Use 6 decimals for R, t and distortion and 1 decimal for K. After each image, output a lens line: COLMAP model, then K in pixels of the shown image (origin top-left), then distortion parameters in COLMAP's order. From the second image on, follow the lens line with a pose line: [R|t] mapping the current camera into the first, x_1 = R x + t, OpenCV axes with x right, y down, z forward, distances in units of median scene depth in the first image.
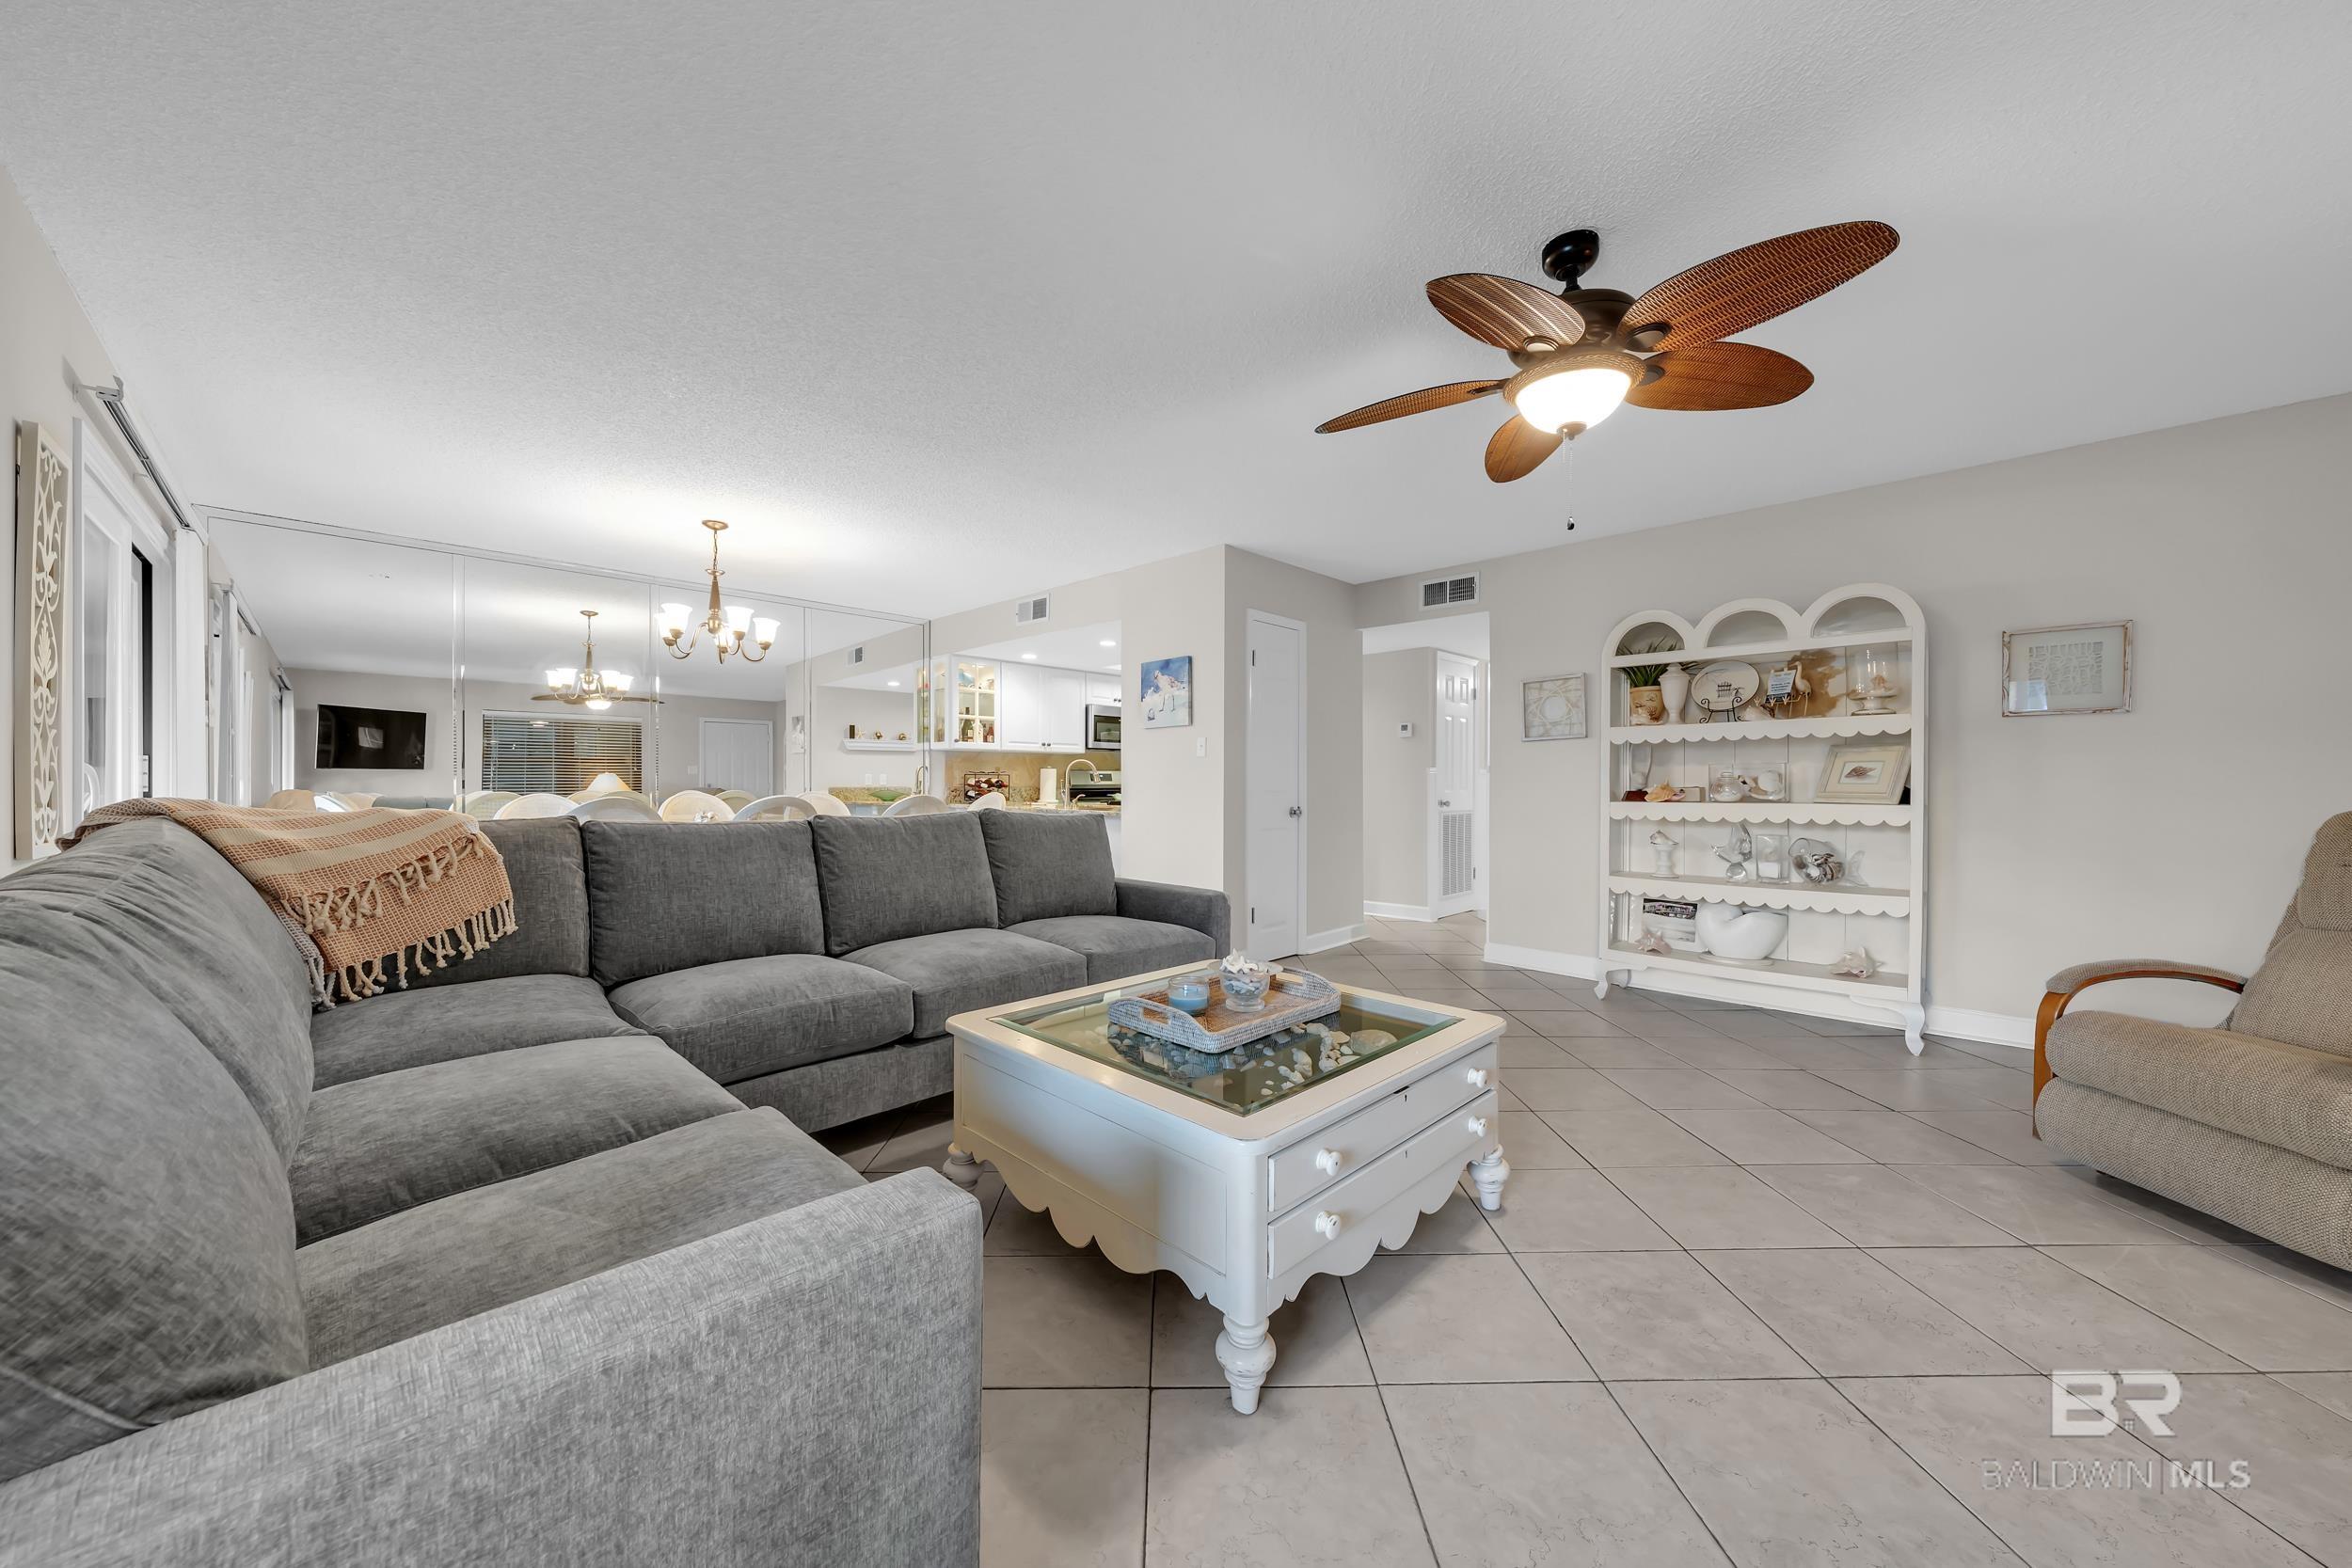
lens RADIAL K [[818.7, 0, 1182.3], [0, 818.7, 783.4], [0, 0, 1]] dist [-0.001331, -0.000050]
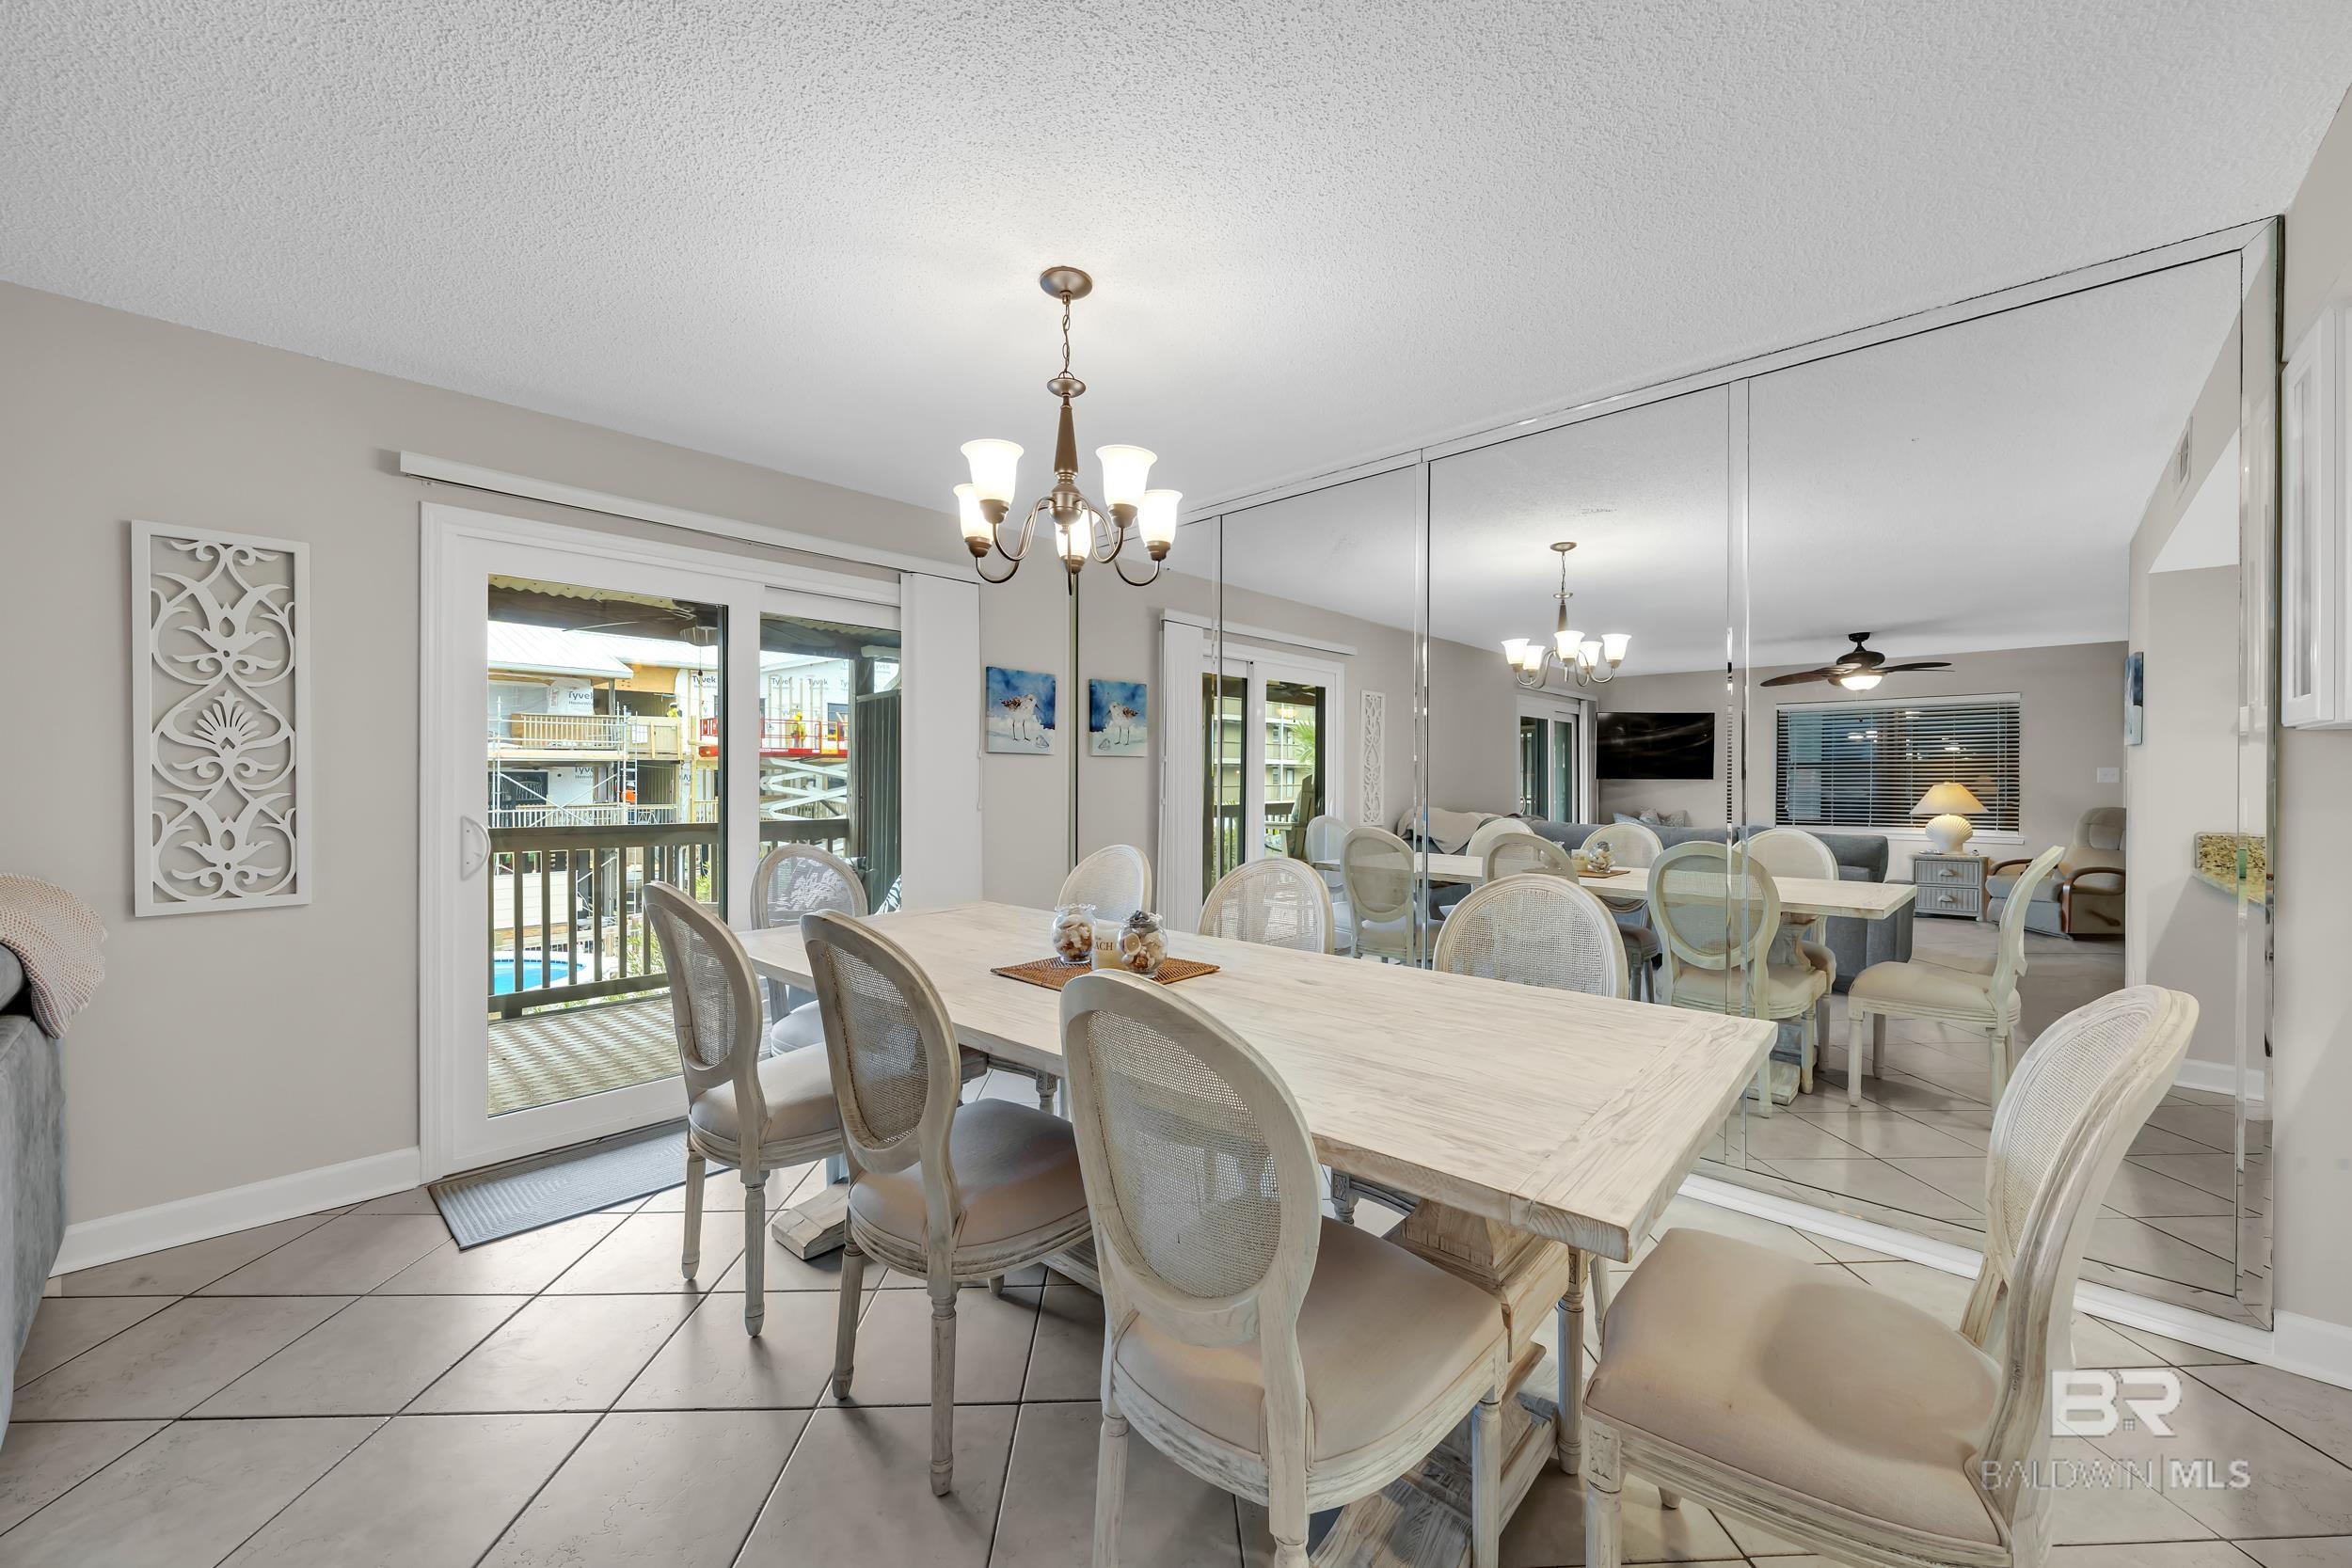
lens RADIAL K [[884.3, 0, 1183.9], [0, 884.3, 779.9], [0, 0, 1]] dist [-0.001721, -0.000370]
pose [[0.021329, 0.002759, -0.999769, -0.076978], [-0.002636, 0.999993, 0.002704, -0.042609], [0.999769, 0.002577, 0.021336, 1.056050]]
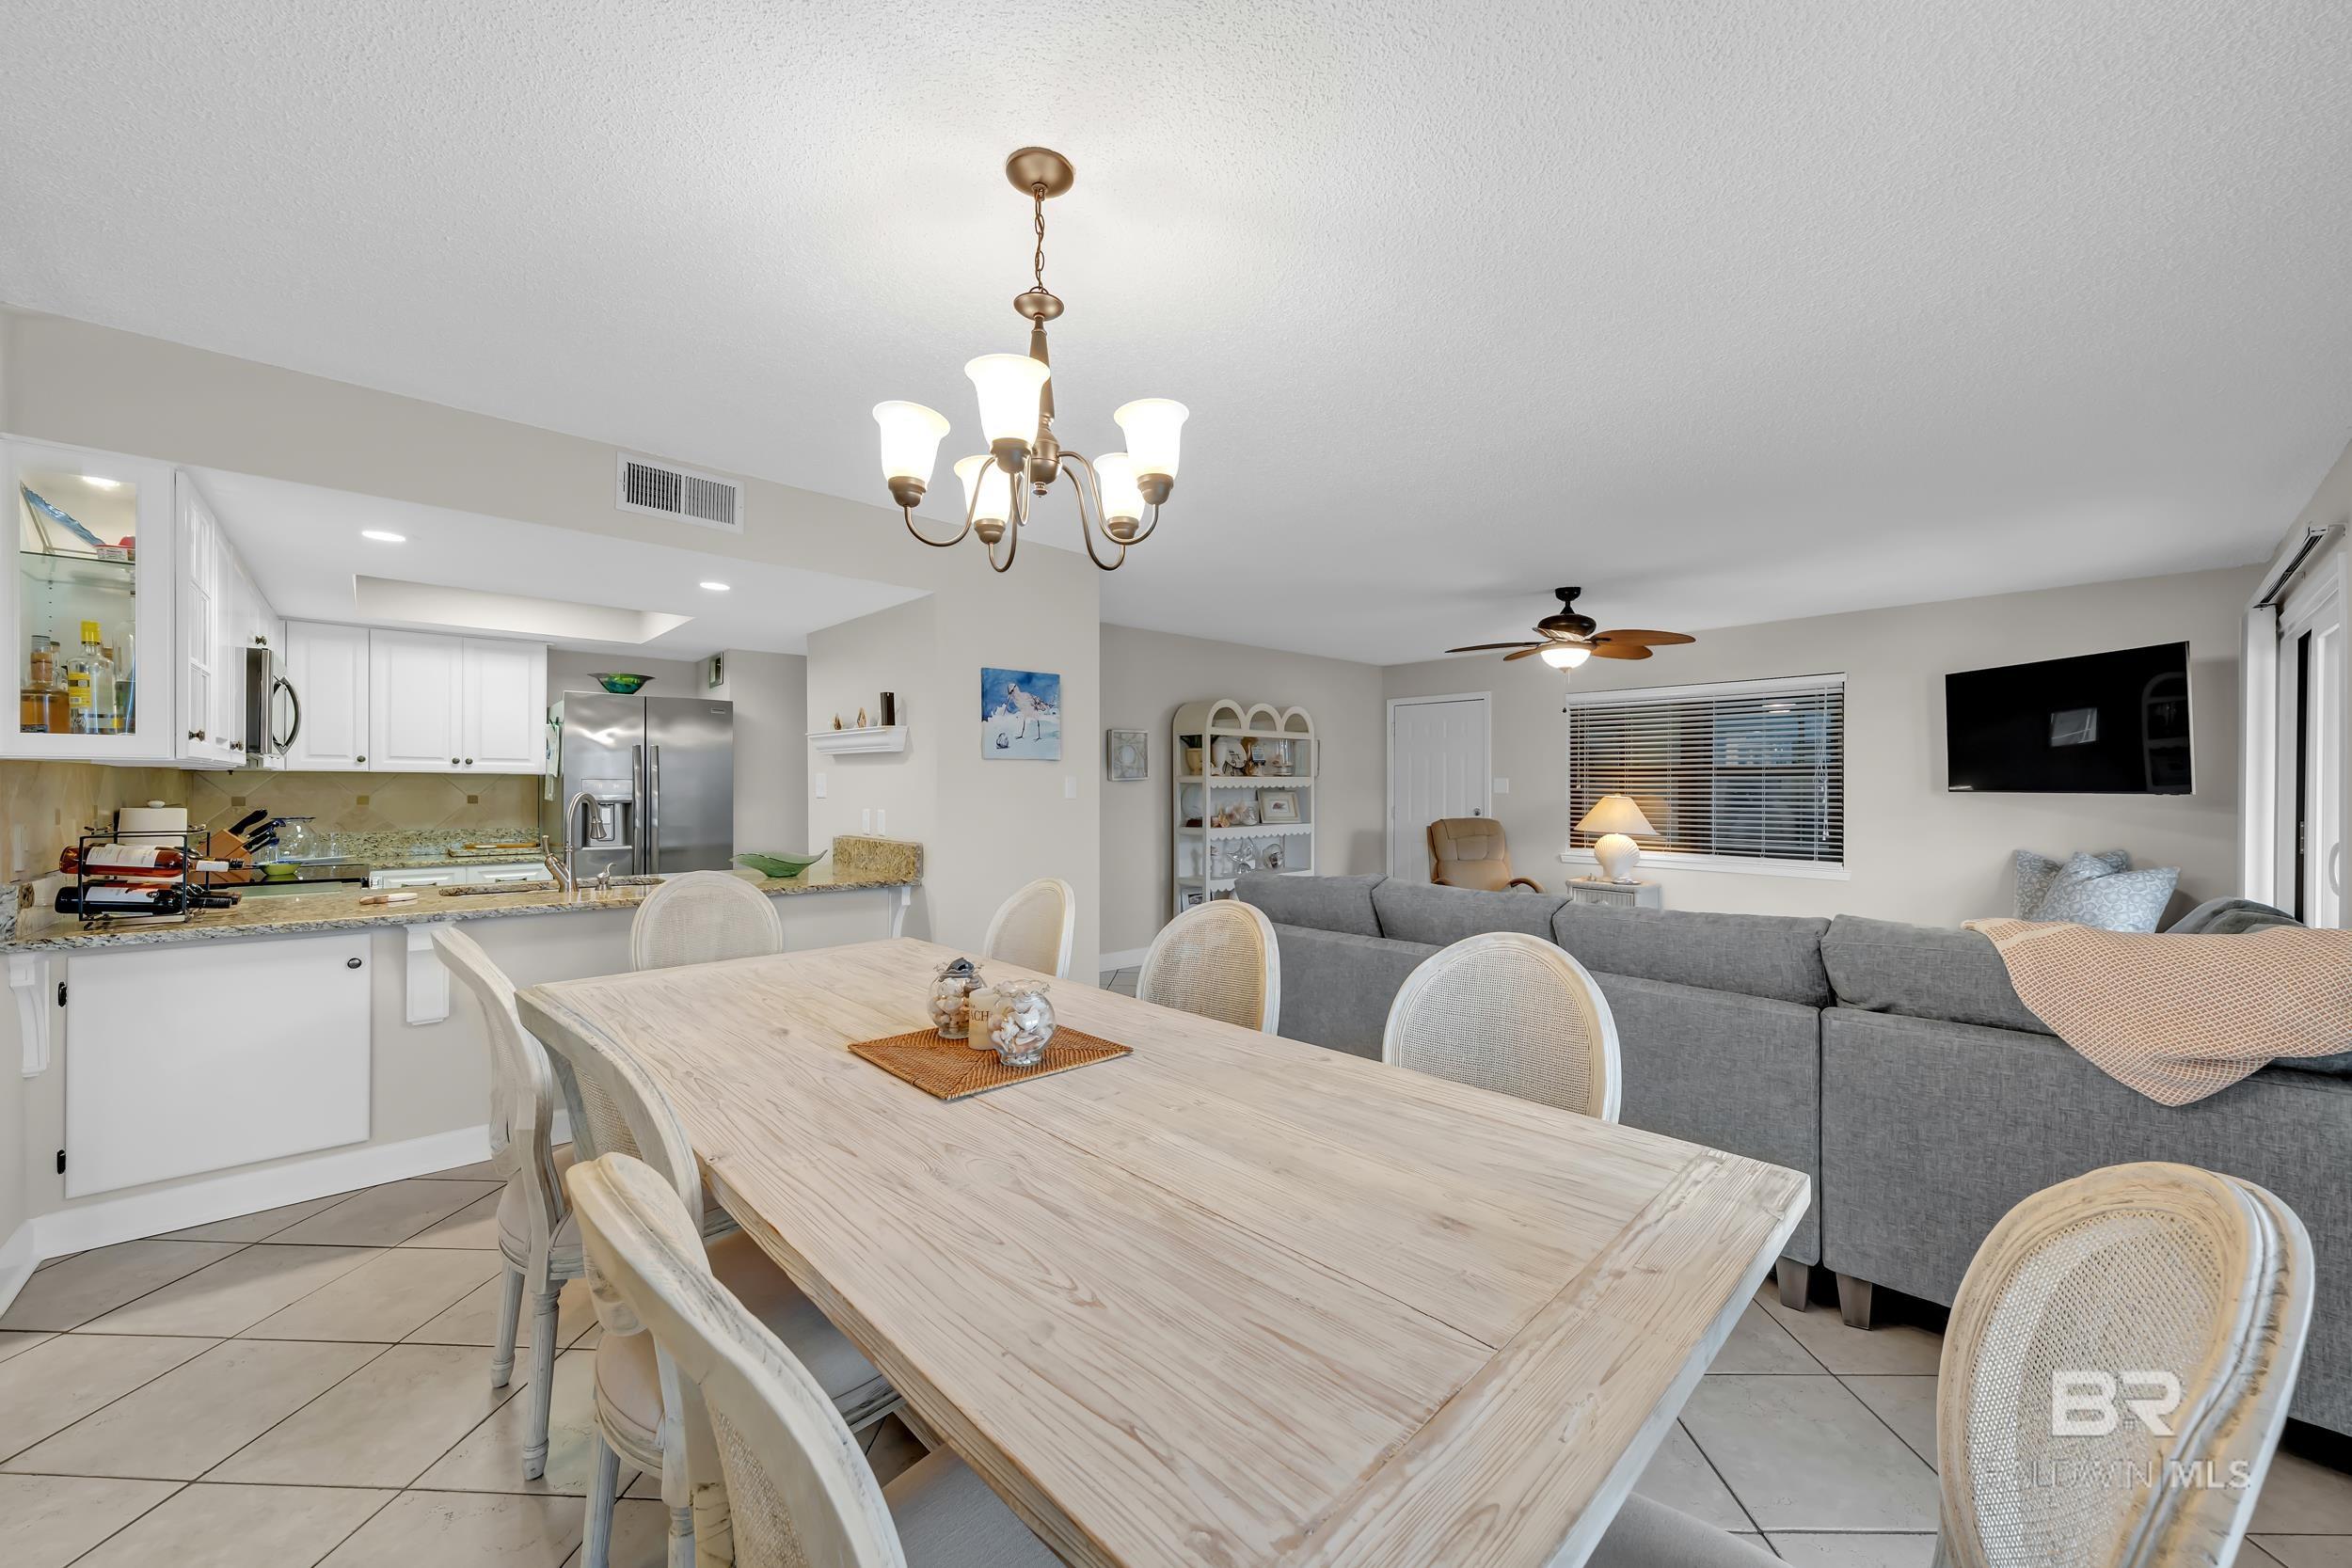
lens RADIAL K [[884.3, 0, 1183.9], [0, 884.3, 779.9], [0, 0, 1]] dist [-0.001721, -0.000370]
pose [[0.050872, 0.005370, 0.998691, -0.961631], [-0.001737, 0.999985, -0.005288, -0.051978], [-0.998704, -0.001465, 0.050881, 0.921693]]
